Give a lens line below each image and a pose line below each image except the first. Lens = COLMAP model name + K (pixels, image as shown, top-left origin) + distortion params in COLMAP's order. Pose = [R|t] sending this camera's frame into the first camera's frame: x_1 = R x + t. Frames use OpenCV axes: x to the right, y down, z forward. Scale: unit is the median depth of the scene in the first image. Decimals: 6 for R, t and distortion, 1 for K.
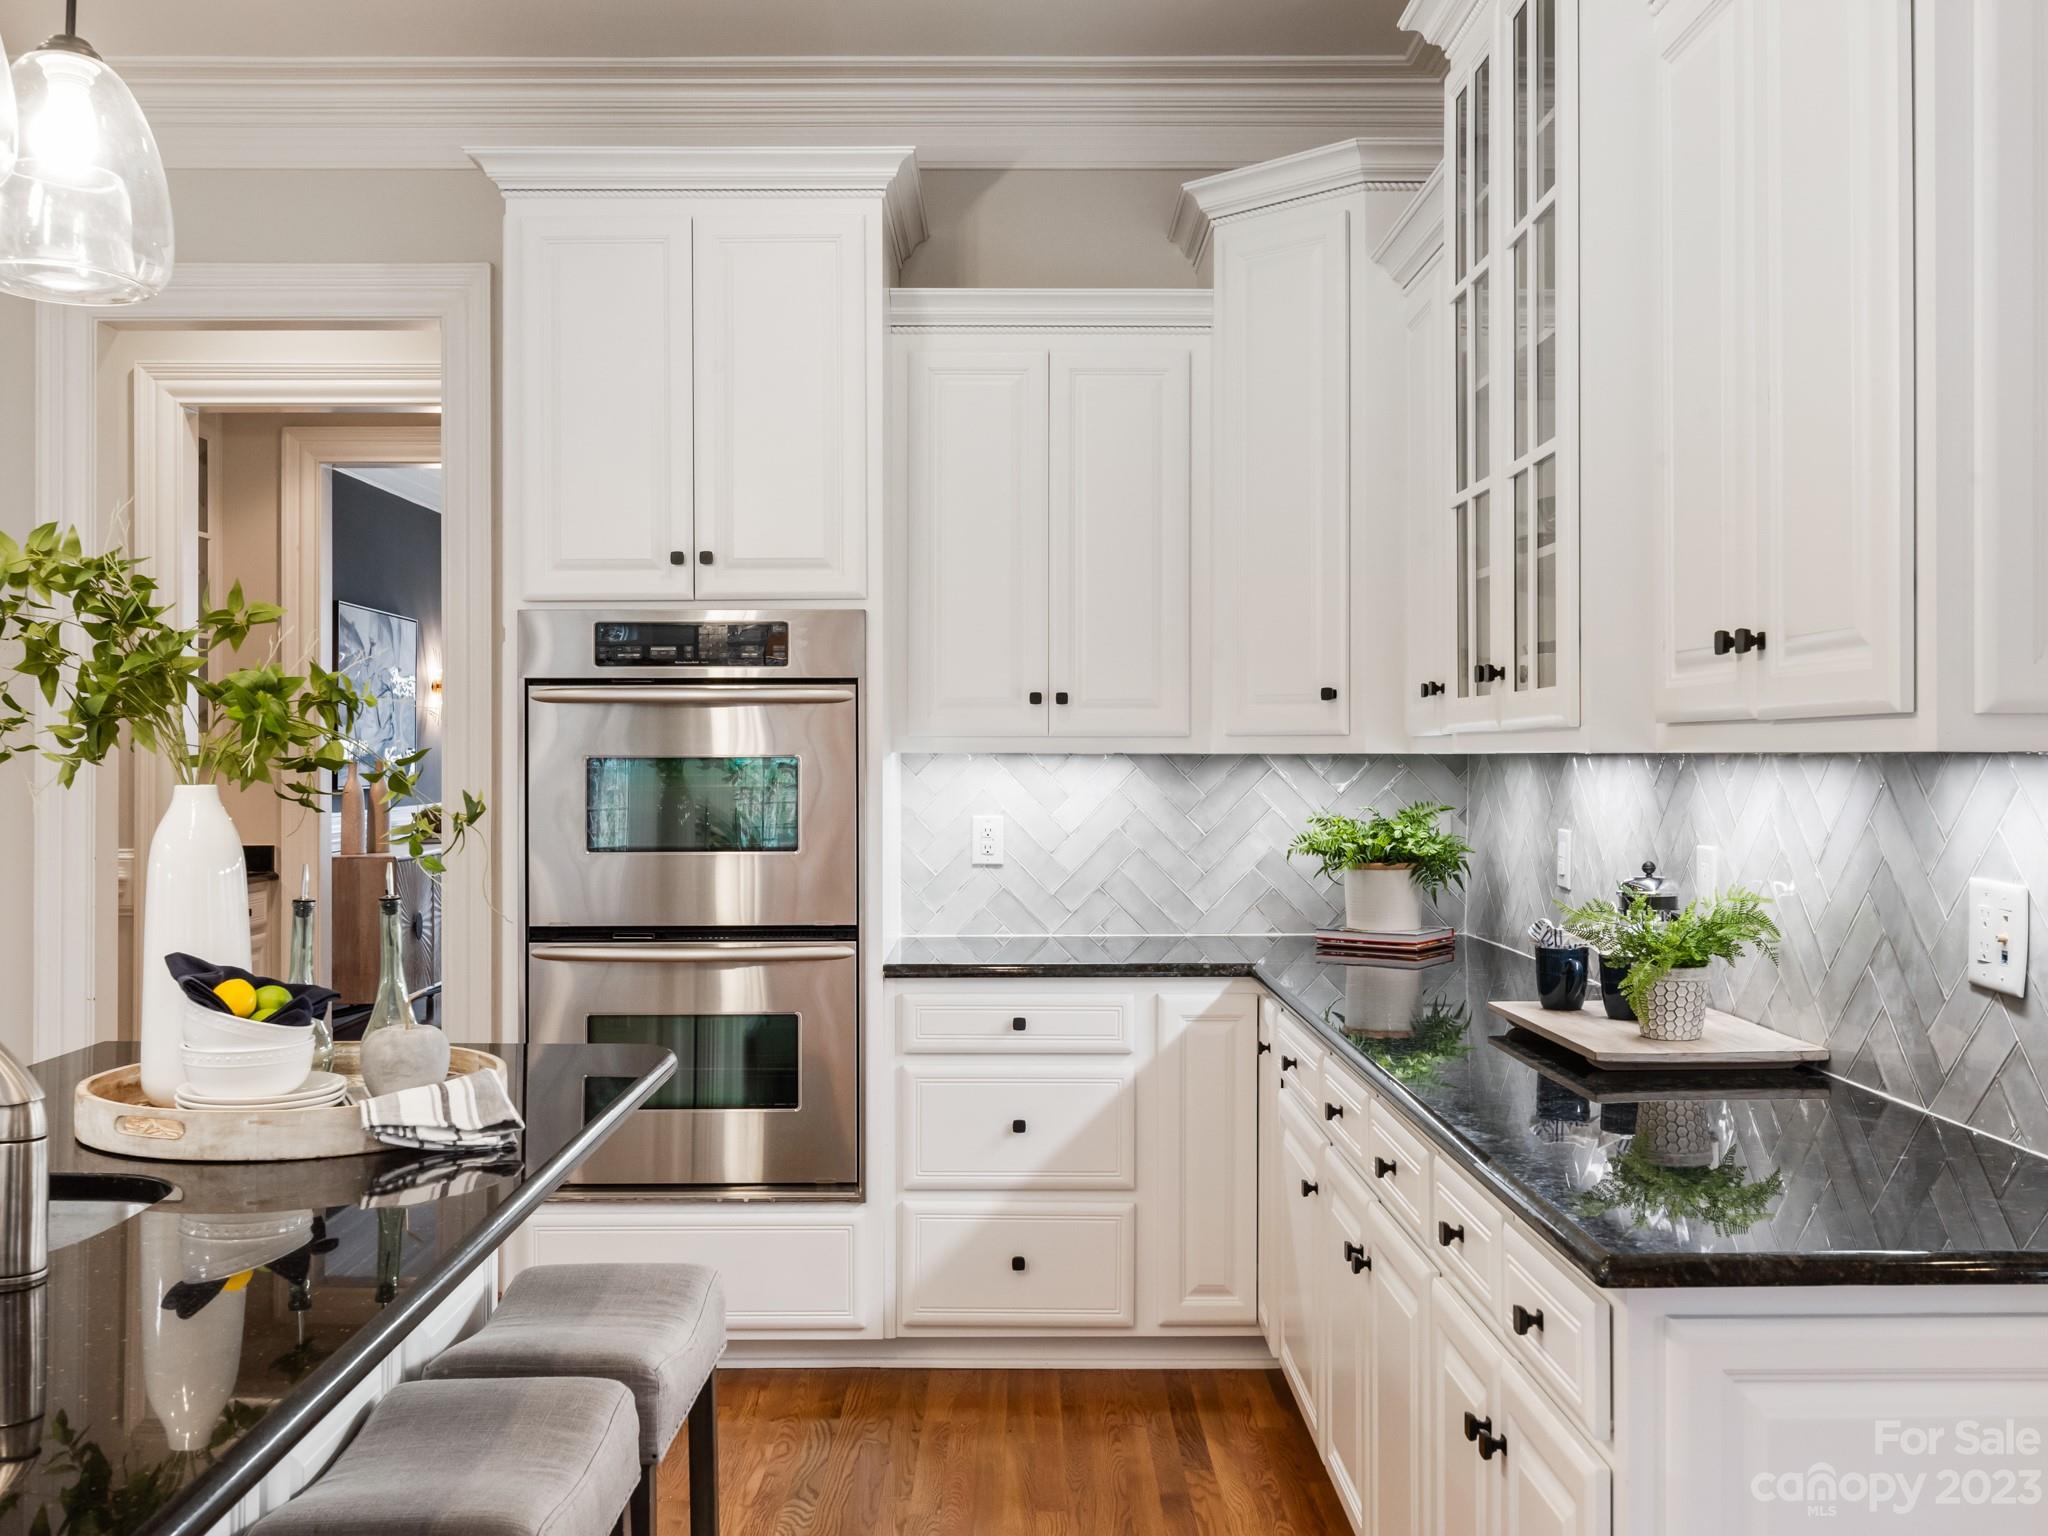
lens RADIAL K [[1905.1, 0, 1021.0], [0, 1905.1, 738.1], [0, 0, 1]] dist [0.000657, 0.000000]
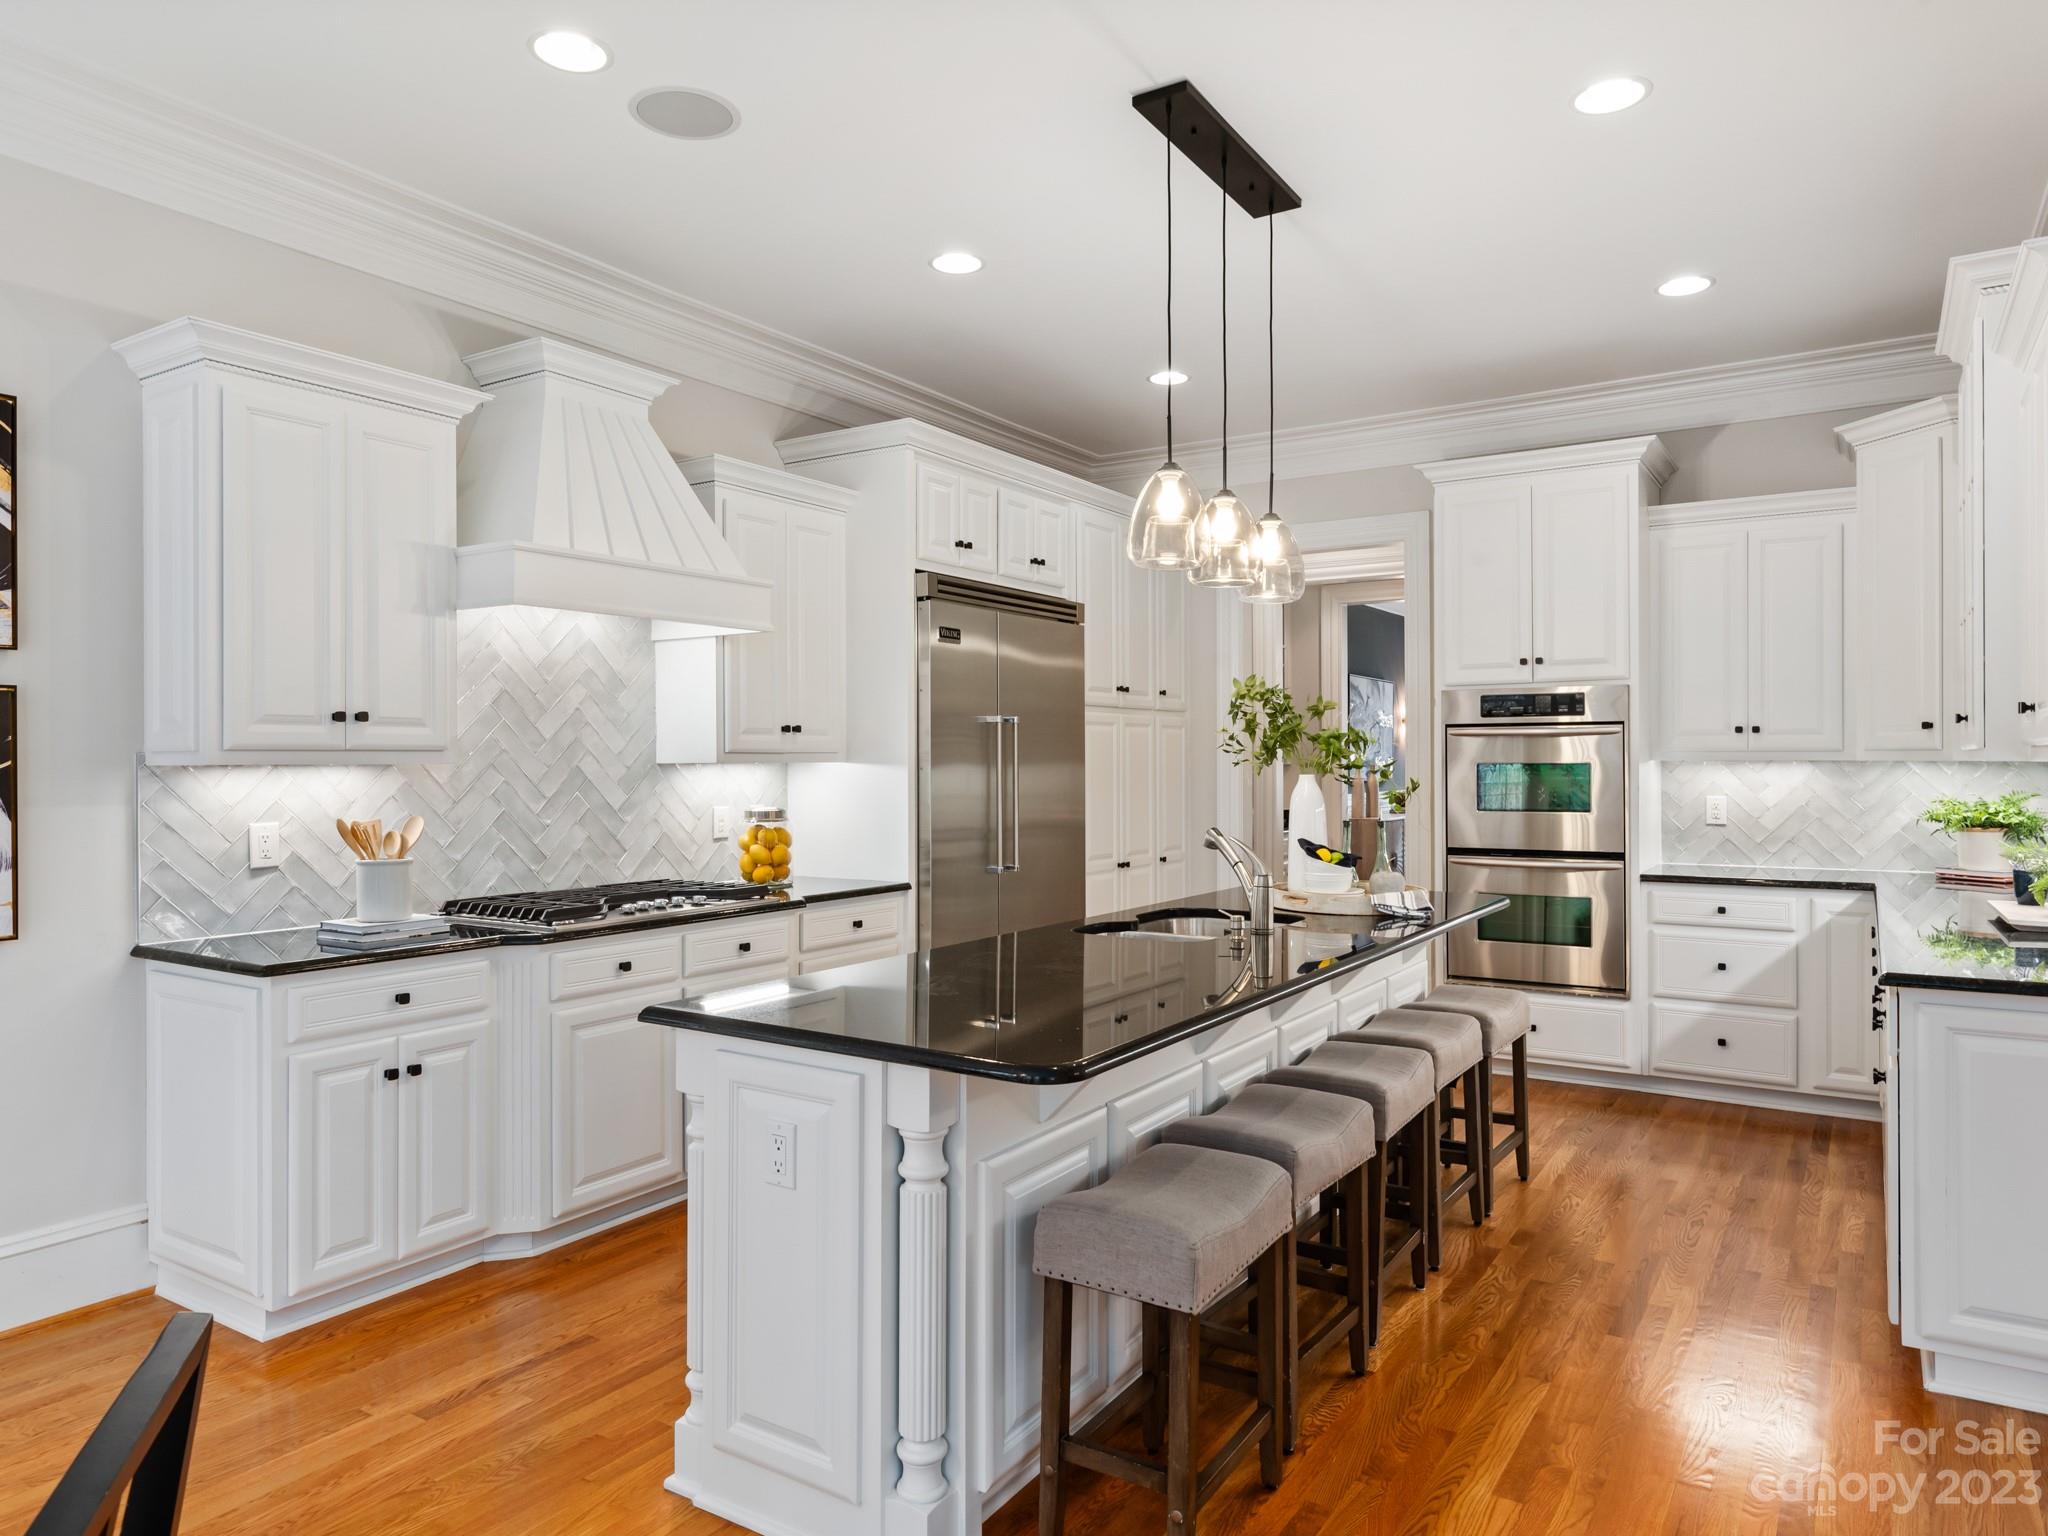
lens RADIAL K [[1287.5, 0, 1033.3], [0, 1287.5, 762.3], [0, 0, 1]] dist [0.000172, 0.001272]
pose [[0.836107, -0.001163, -0.548566, 0.122285], [0.006645, 0.999946, 0.008008, -0.004808], [0.548527, -0.010341, 0.836069, -0.378339]]
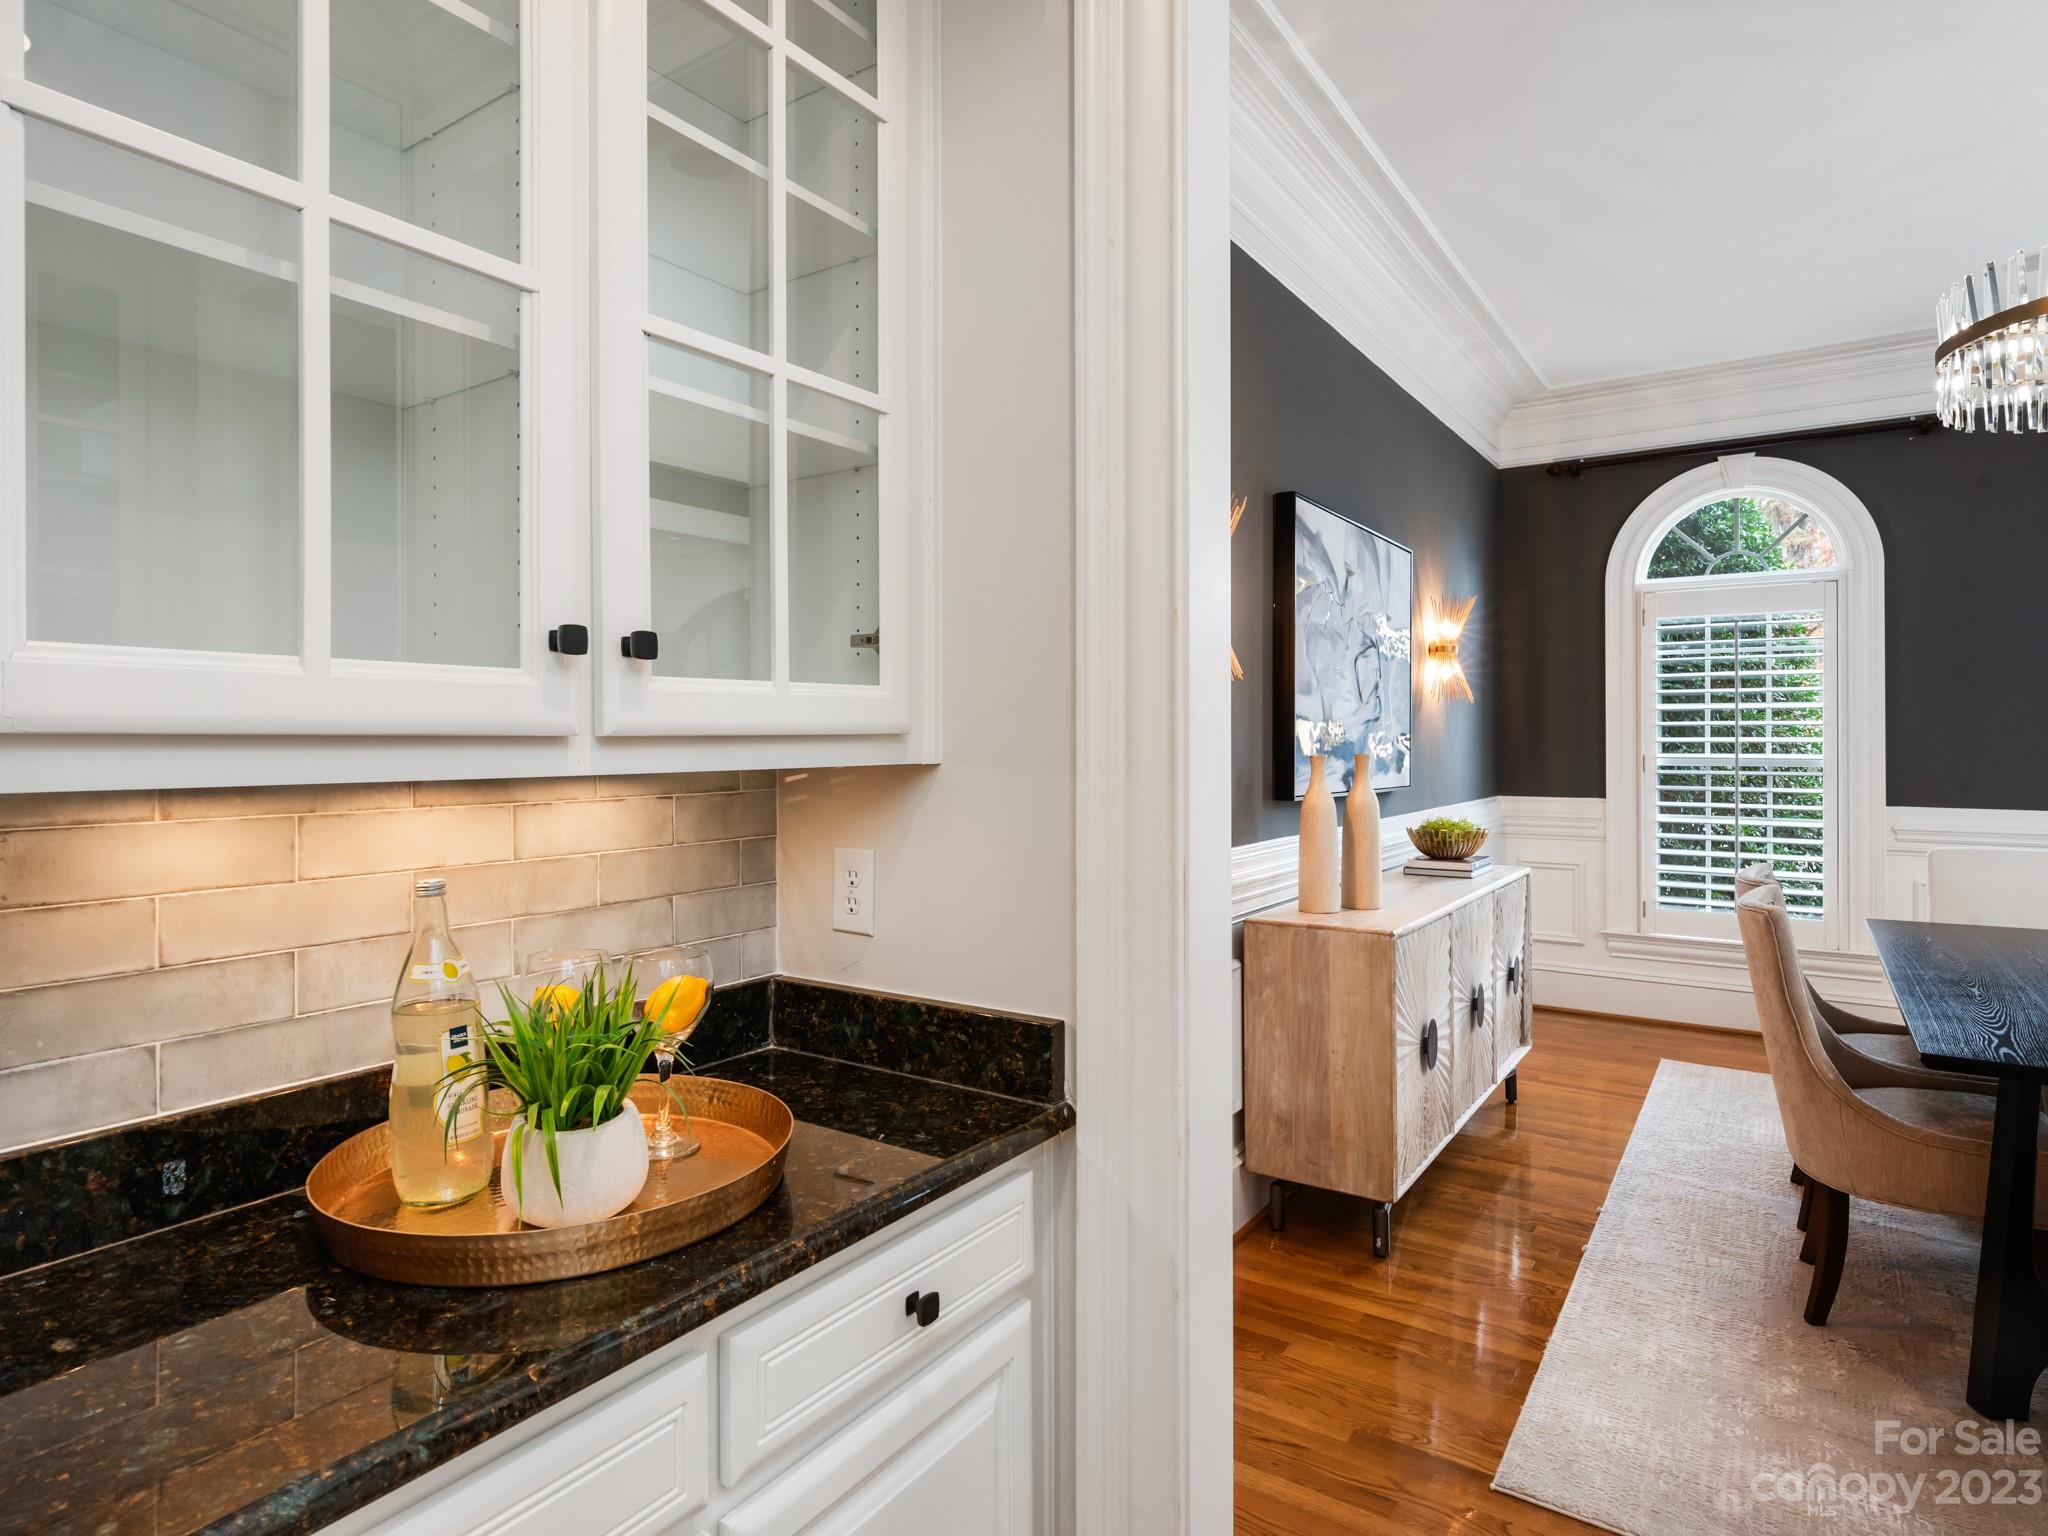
lens RADIAL K [[1120.2, 0, 1020.6], [0, 1120.2, 754.8], [0, 0, 1]] dist [0.006924, -0.002830]
pose [[0.818915, 0.002476, -0.573909, -0.220555], [0.006057, 0.999898, 0.012957, 0.007348], [0.573882, -0.014087, 0.818817, 0.644844]]
